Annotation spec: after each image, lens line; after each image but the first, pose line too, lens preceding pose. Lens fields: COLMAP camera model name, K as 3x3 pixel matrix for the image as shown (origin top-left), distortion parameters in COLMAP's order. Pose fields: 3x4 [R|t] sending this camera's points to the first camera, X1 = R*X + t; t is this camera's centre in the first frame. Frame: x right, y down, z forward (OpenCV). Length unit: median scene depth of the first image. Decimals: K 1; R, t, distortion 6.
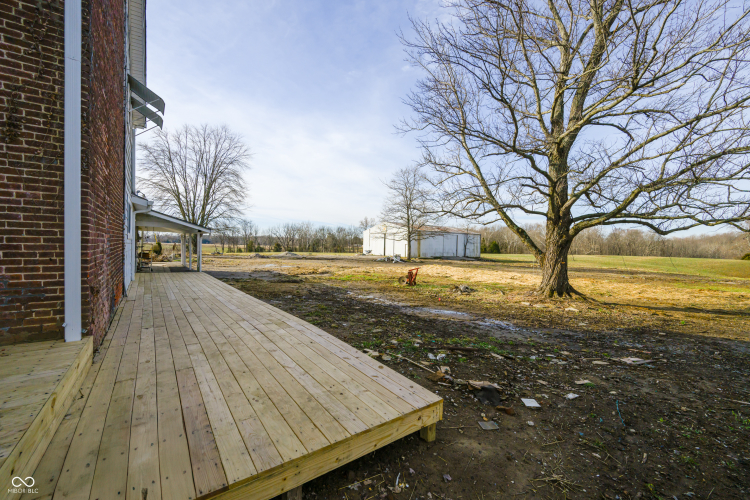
lens RADIAL K [[310.0, 0, 375.9], [0, 310.0, 252.3], [0, 0, 1]] dist [-0.001739, -0.000261]
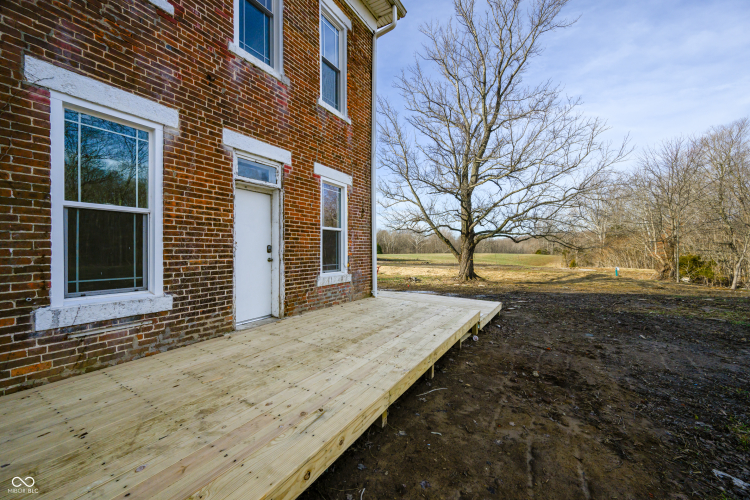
lens RADIAL K [[300.6, 0, 373.6], [0, 300.6, 247.0], [0, 0, 1]] dist [0.000828, 0.000001]
pose [[0.923869, -0.015730, 0.382386, -0.509357], [0.024527, 0.999534, -0.018144, -0.018610], [-0.381922, 0.026141, 0.923825, -0.308105]]
